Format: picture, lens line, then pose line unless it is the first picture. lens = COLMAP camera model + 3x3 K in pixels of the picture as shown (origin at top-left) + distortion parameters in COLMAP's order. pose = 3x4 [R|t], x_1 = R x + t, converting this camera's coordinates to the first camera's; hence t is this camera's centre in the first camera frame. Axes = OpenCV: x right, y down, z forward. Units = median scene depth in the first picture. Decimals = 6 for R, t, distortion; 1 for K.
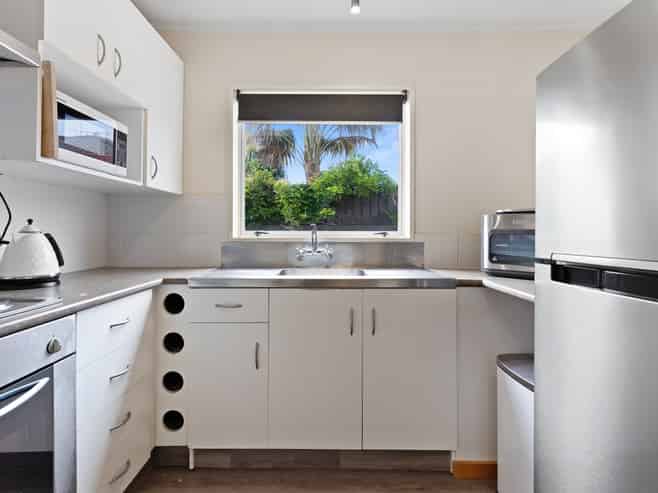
lens RADIAL K [[331.3, 0, 328.8], [0, 331.3, 225.6], [0, 0, 1]] dist [-0.000673, -0.000295]
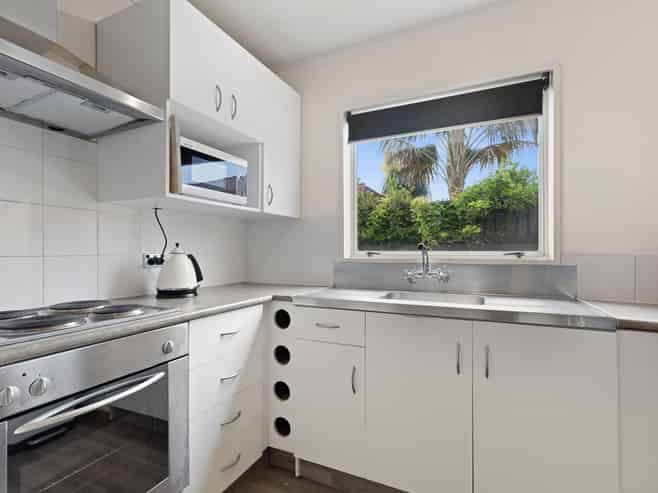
lens RADIAL K [[327.0, 0, 329.0], [0, 327.0, 246.5], [0, 0, 1]] dist [0.001334, -0.000087]
pose [[0.901515, -0.009335, -0.432648, 0.128034], [0.011111, 0.999937, 0.001579, -0.001429], [0.432606, -0.006230, 0.901562, 0.096827]]
